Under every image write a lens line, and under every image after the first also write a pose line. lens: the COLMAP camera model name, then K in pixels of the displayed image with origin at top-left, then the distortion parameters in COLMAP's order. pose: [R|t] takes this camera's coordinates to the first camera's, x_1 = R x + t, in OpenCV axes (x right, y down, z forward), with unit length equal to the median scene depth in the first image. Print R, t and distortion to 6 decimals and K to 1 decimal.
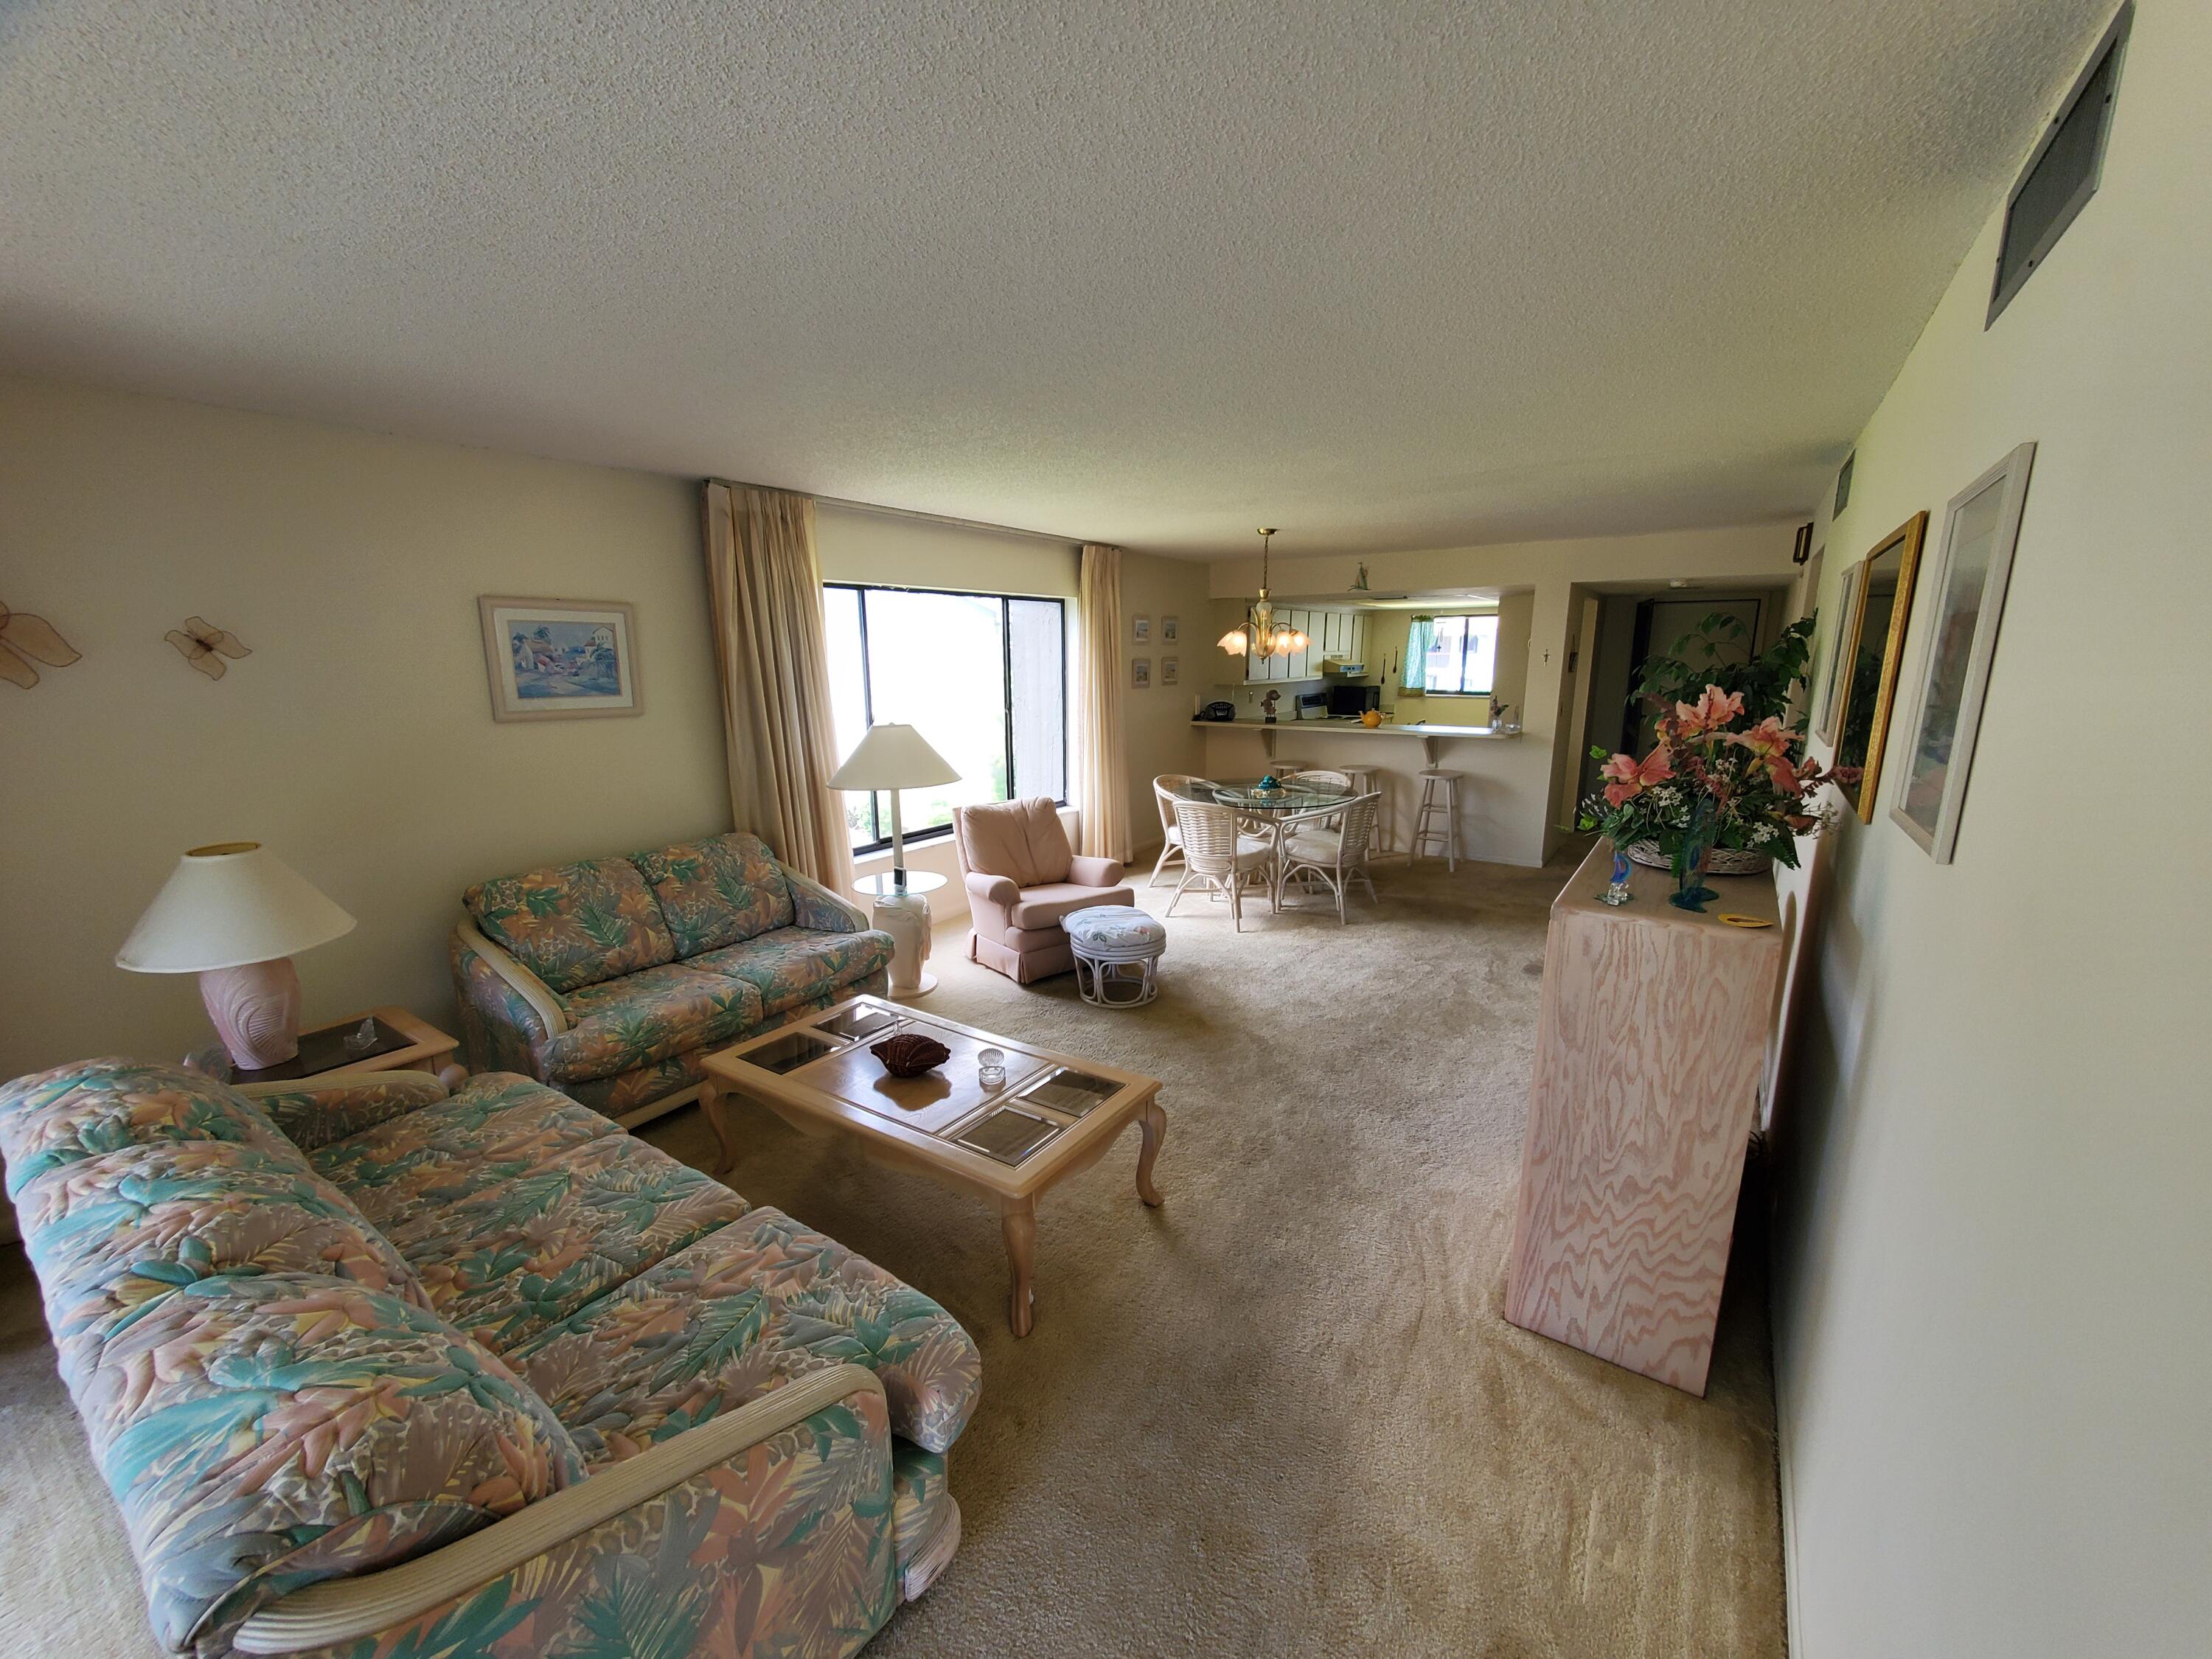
lens RADIAL K [[883.6, 0, 1115.5], [0, 883.6, 850.0], [0, 0, 1]] dist [-0.003796, 0.000492]
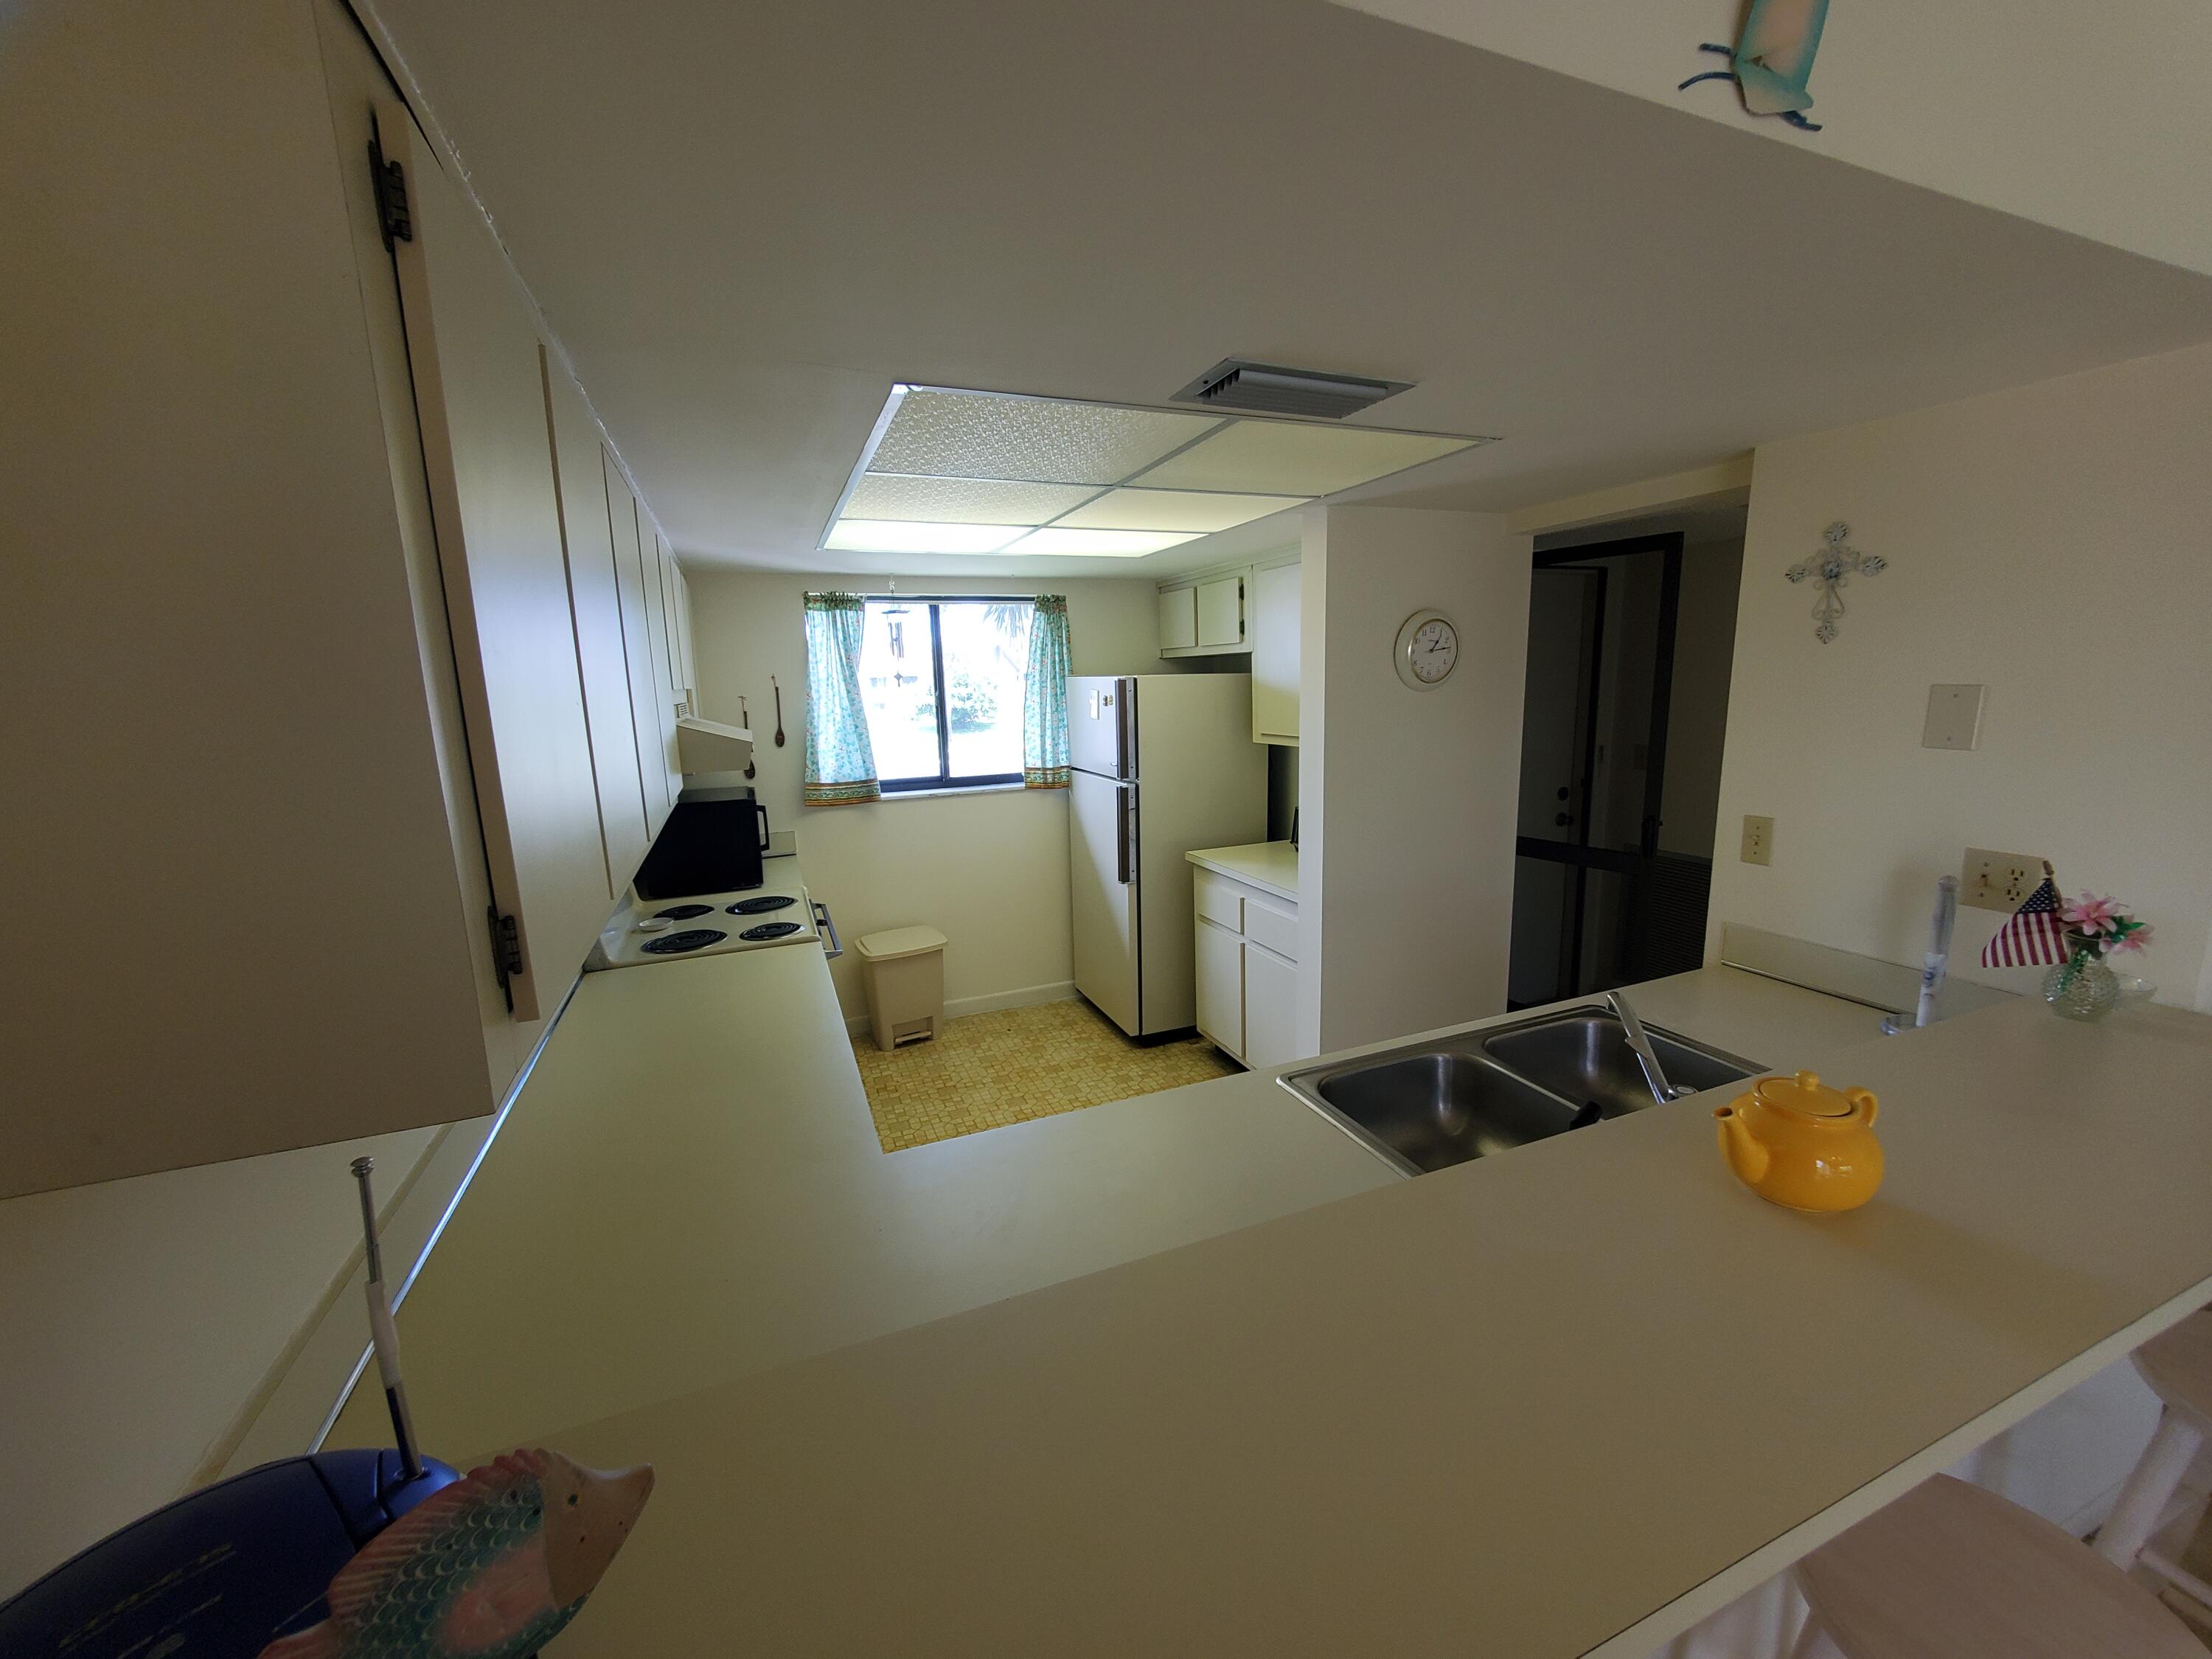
lens RADIAL K [[883.6, 0, 1110.0], [0, 883.6, 830.9], [0, 0, 1]] dist [-0.003796, 0.000492]
pose [[0.542647, -0.155029, 0.825531, 0.082216], [0.210889, 0.976485, 0.044753, -0.156983], [-0.813056, 0.149811, 0.562580, 0.700342]]
